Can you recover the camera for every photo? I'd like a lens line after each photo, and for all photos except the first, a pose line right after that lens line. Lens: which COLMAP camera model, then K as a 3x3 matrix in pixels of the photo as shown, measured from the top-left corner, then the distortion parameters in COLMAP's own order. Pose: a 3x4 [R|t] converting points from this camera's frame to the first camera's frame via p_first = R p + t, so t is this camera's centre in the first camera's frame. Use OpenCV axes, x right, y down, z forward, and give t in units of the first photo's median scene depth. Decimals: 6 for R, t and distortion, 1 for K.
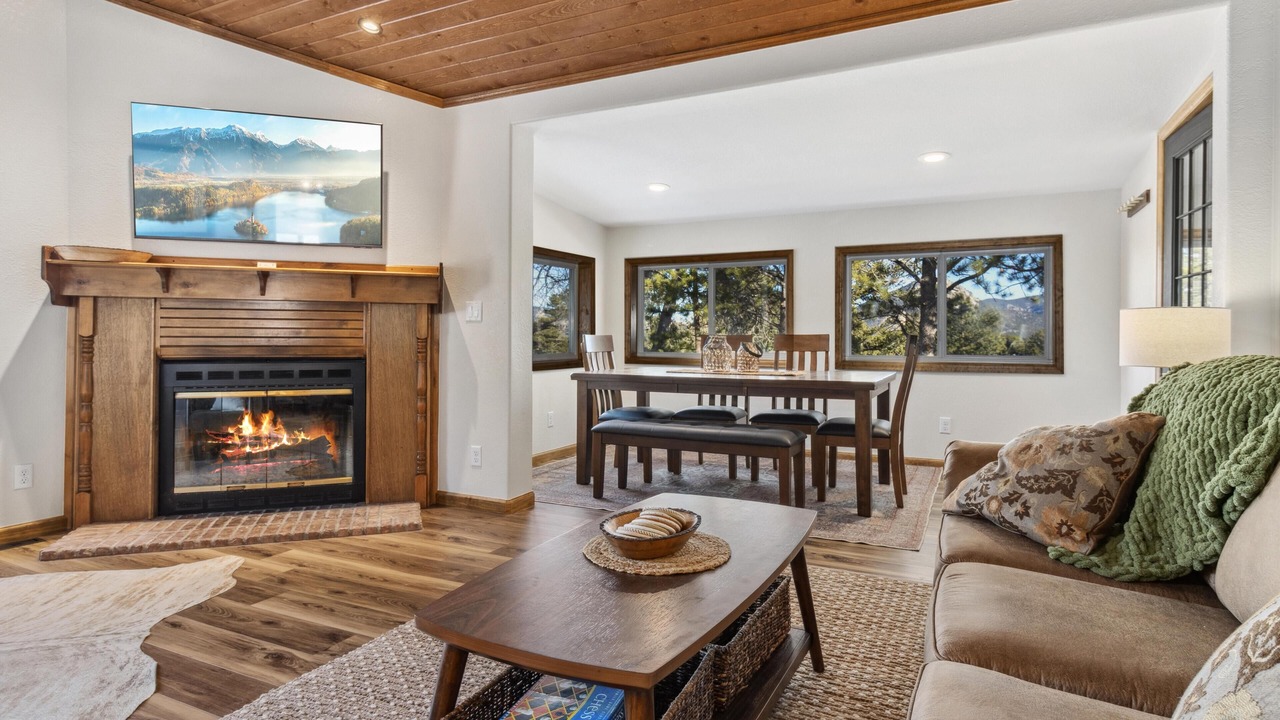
lens RADIAL K [[741.5, 0, 620.7], [0, 741.5, 343.7], [0, 0, 1]] dist [0.002324, 0.001119]
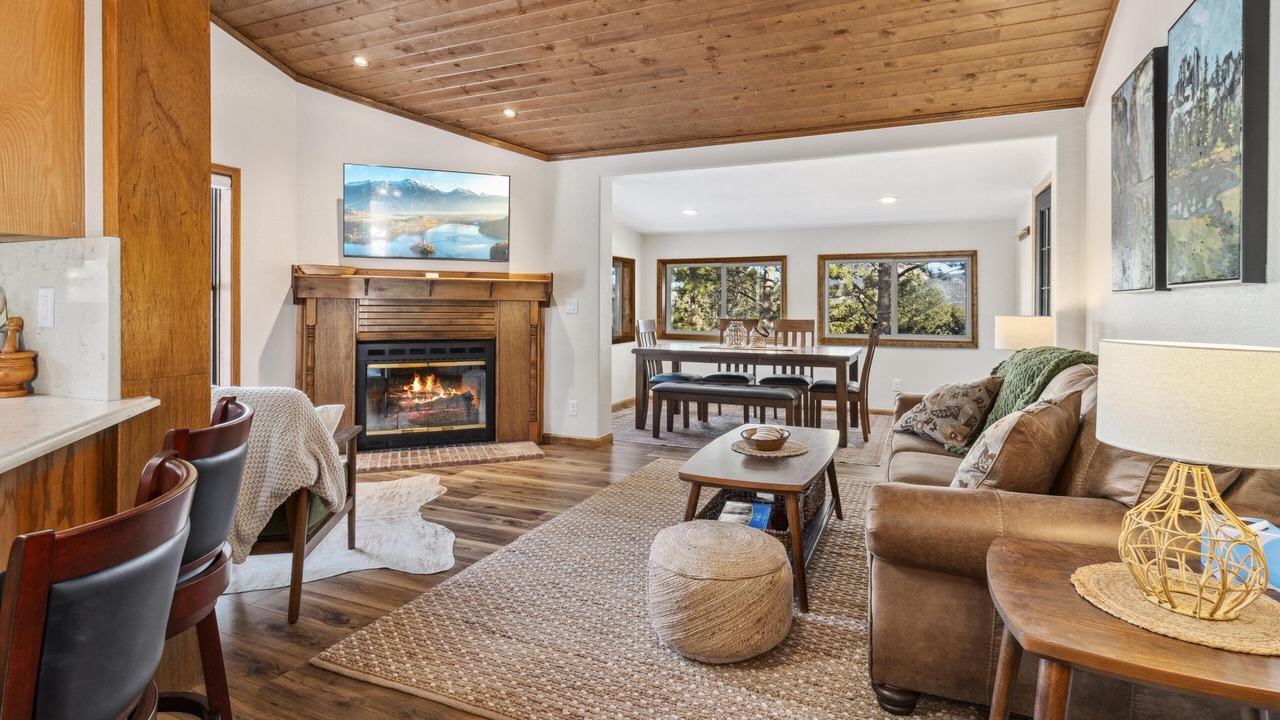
lens RADIAL K [[703.2, 0, 636.4], [0, 703.2, 304.6], [0, 0, 1]] dist [0.000433, -0.000218]
pose [[0.998500, 0.001756, 0.054725, -0.146574], [-0.001213, 0.999950, -0.009957, -0.033257], [-0.054740, 0.009876, 0.998452, -0.349175]]
